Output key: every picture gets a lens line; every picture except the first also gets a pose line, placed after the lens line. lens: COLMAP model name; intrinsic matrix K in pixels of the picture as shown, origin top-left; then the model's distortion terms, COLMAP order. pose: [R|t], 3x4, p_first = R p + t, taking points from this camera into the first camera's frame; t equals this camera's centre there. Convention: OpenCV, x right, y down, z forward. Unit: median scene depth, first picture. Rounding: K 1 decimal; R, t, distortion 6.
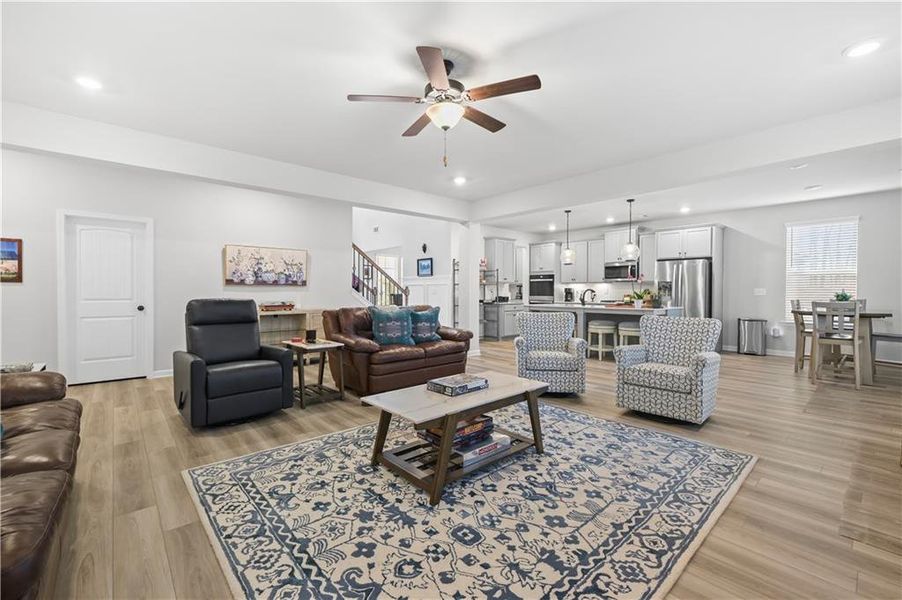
lens RADIAL K [[387.0, 0, 459.2], [0, 387.0, 291.4], [0, 0, 1]] dist [0.000663, 0.000846]
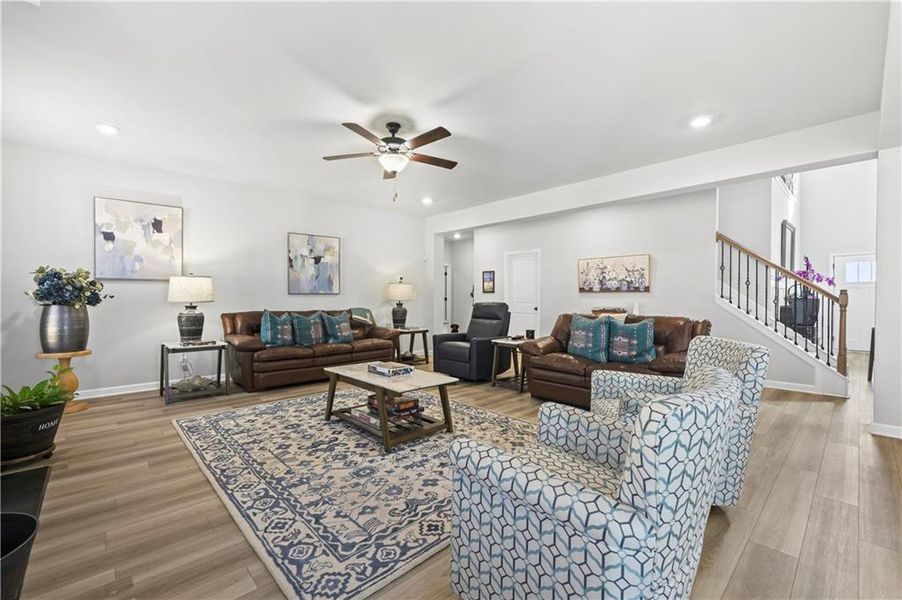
lens RADIAL K [[387.0, 0, 445.3], [0, 387.0, 295.6], [0, 0, 1]] dist [0.000663, 0.000846]
pose [[-0.005353, -0.005392, -0.999971, 1.462258], [-0.001815, 0.999984, -0.005382, 0.002329], [0.999984, 0.001786, -0.005362, 1.351137]]
